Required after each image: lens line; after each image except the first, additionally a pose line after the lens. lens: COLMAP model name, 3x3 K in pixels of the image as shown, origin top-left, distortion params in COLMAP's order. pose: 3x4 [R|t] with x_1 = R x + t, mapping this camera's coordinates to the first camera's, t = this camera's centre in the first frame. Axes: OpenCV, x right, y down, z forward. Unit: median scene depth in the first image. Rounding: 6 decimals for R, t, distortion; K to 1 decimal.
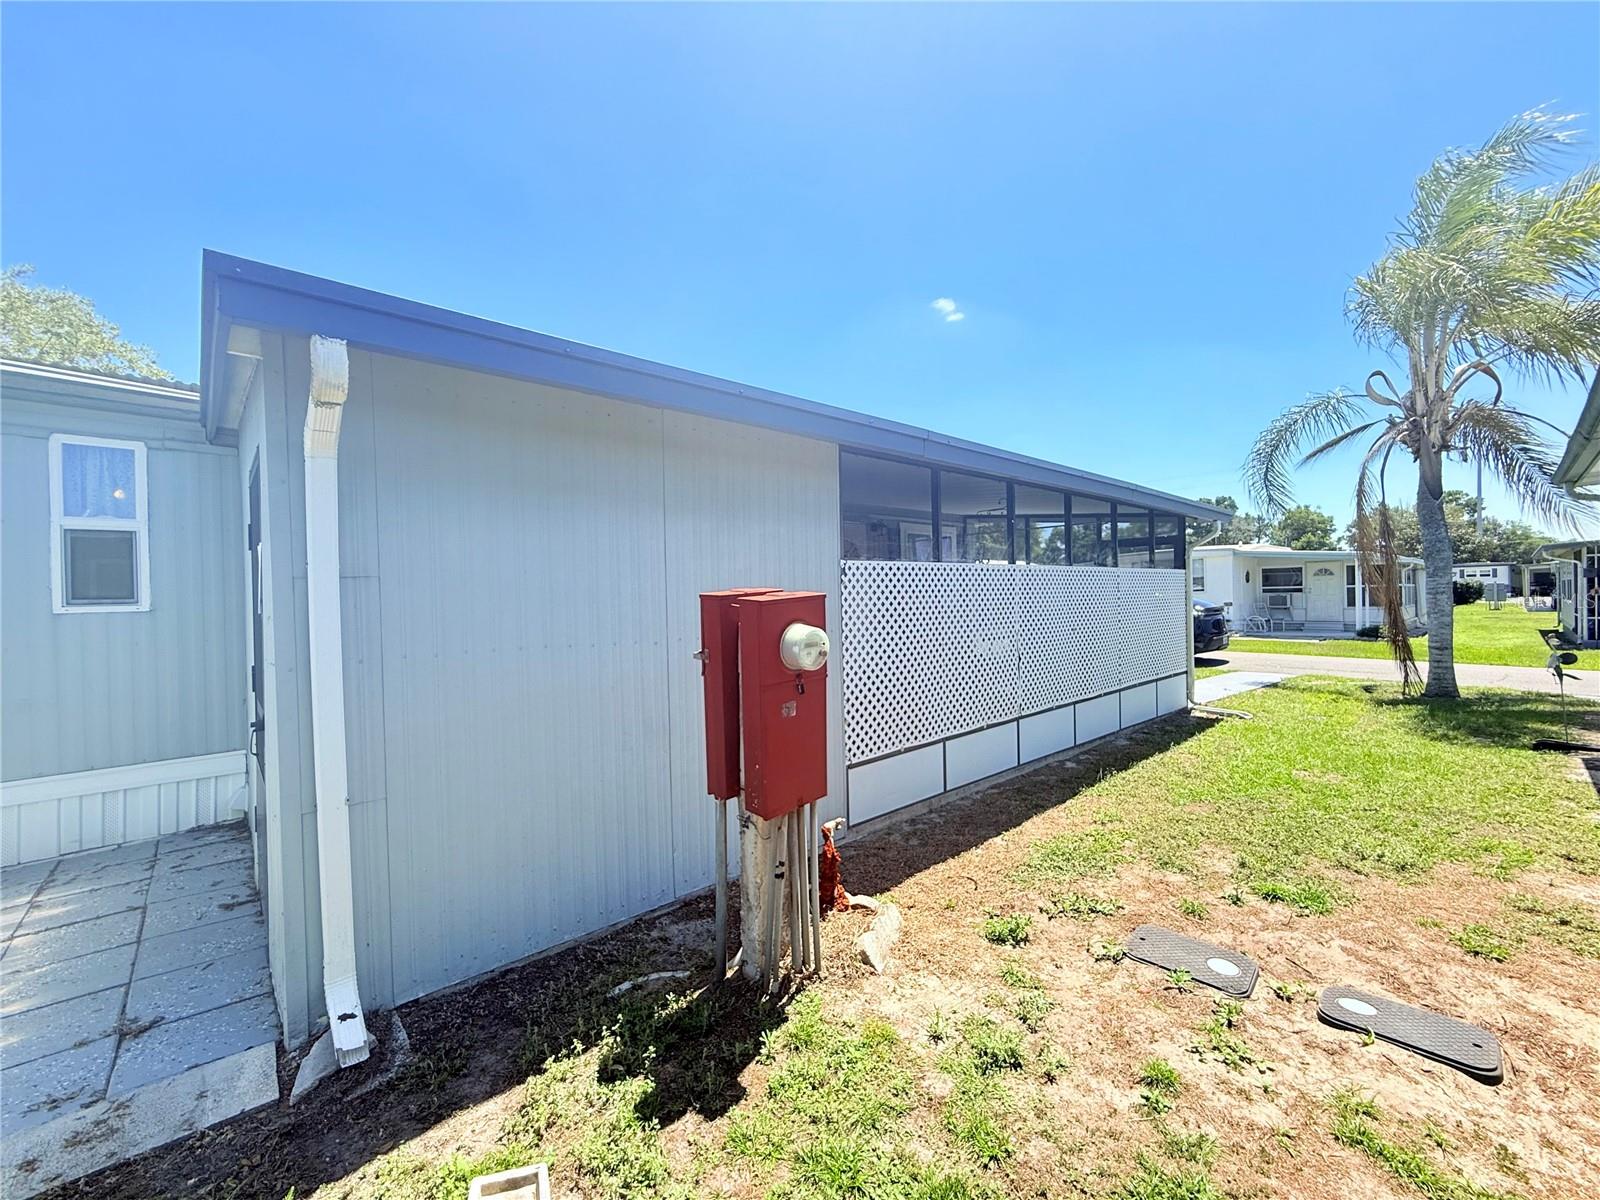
lens RADIAL K [[636.4, 0, 794.7], [0, 636.4, 601.1], [0, 0, 1]] dist [0.000665, -0.000126]
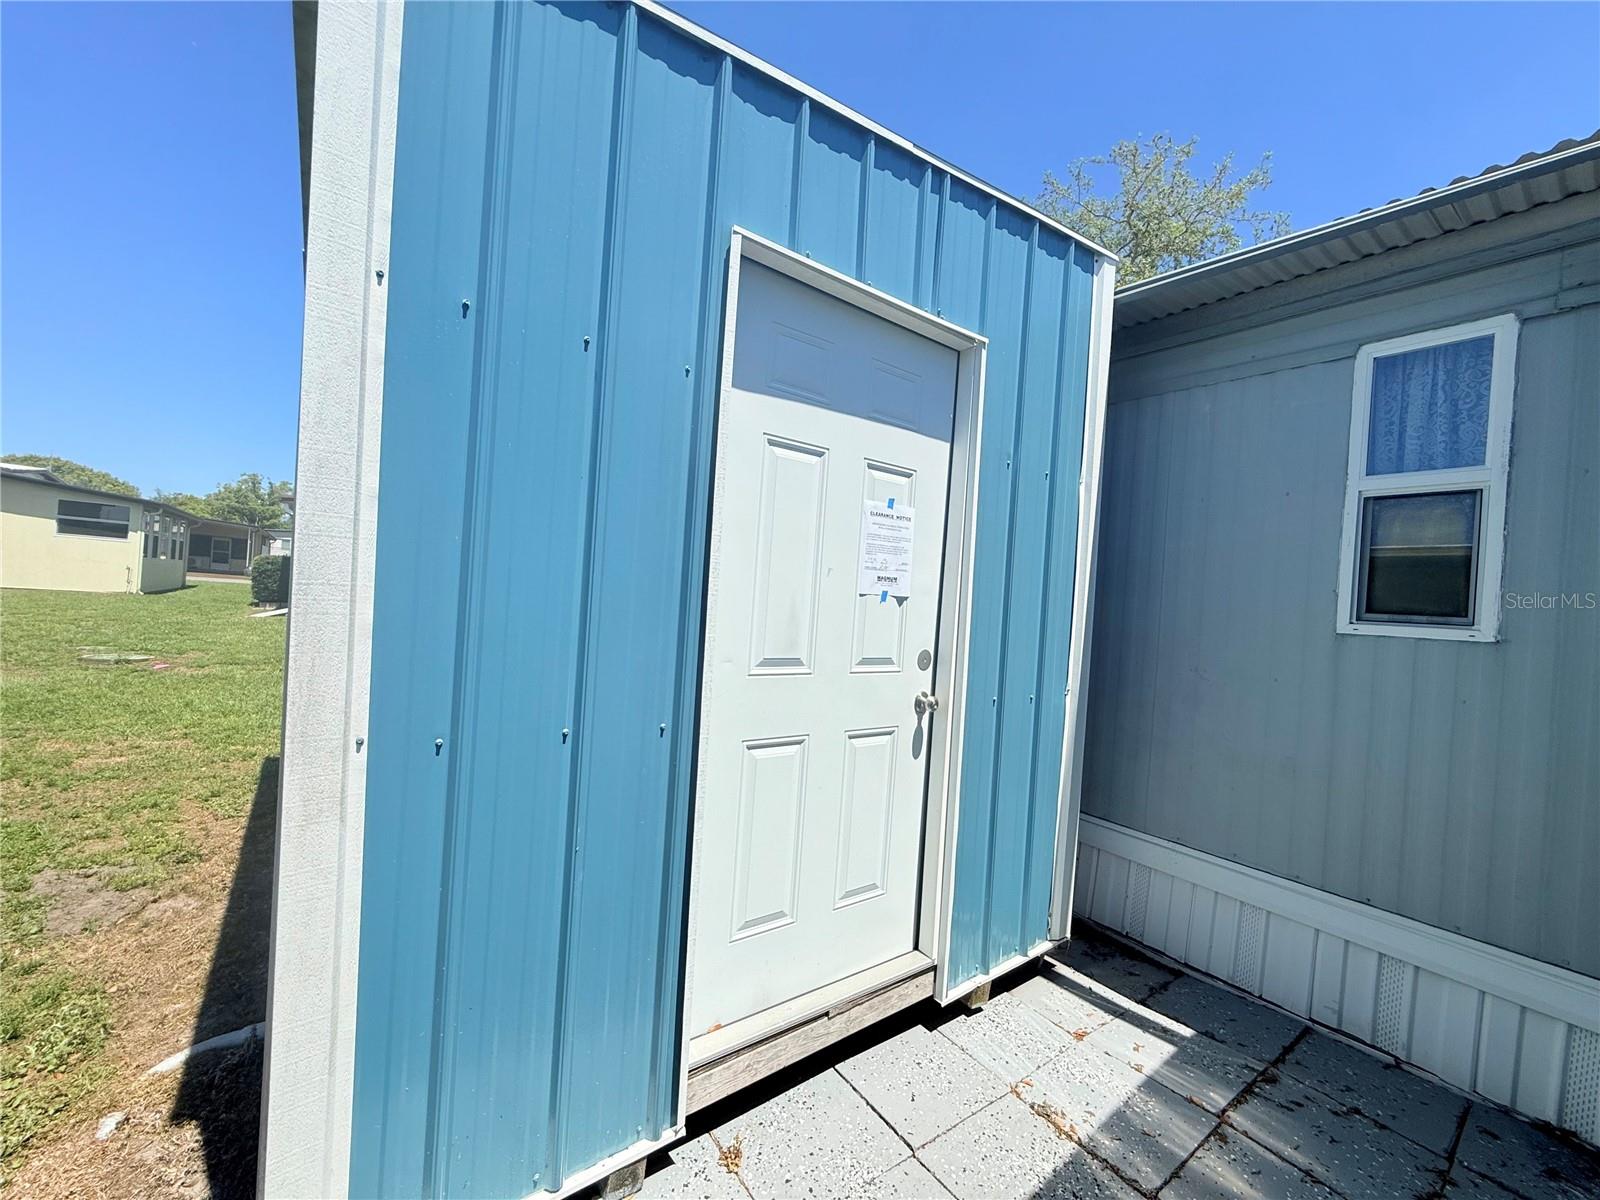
lens RADIAL K [[636.4, 0, 801.9], [0, 636.4, 596.0], [0, 0, 1]] dist [0.000665, -0.000126]
pose [[-0.090806, 0.009365, -0.995825, -0.664255], [-0.076044, 0.996971, 0.016310, 0.018160], [0.992961, 0.077207, -0.089819, 0.717333]]
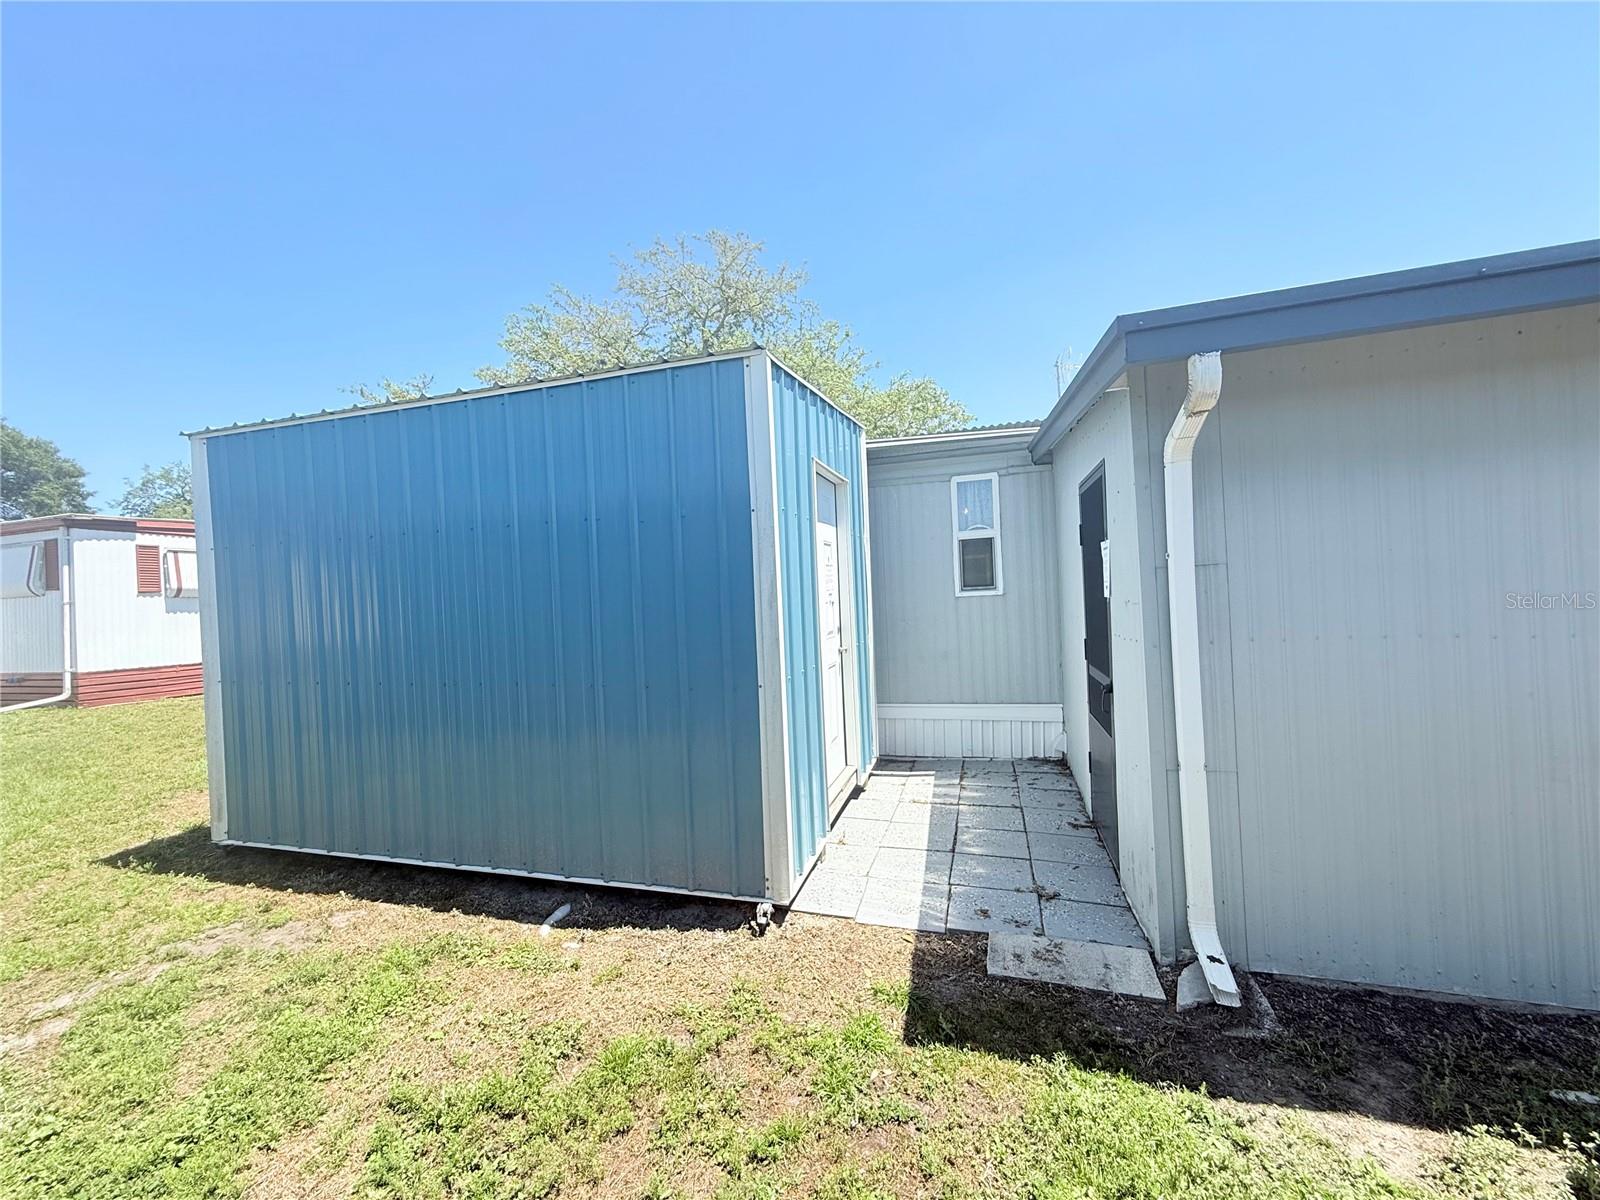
lens RADIAL K [[636.4, 0, 798.4], [0, 636.4, 597.2], [0, 0, 1]] dist [0.000665, -0.000126]
pose [[0.521296, -0.002983, -0.853371, -0.098579], [0.027675, 0.999527, 0.013412, -0.012381], [0.852927, -0.030608, 0.521132, -0.138992]]
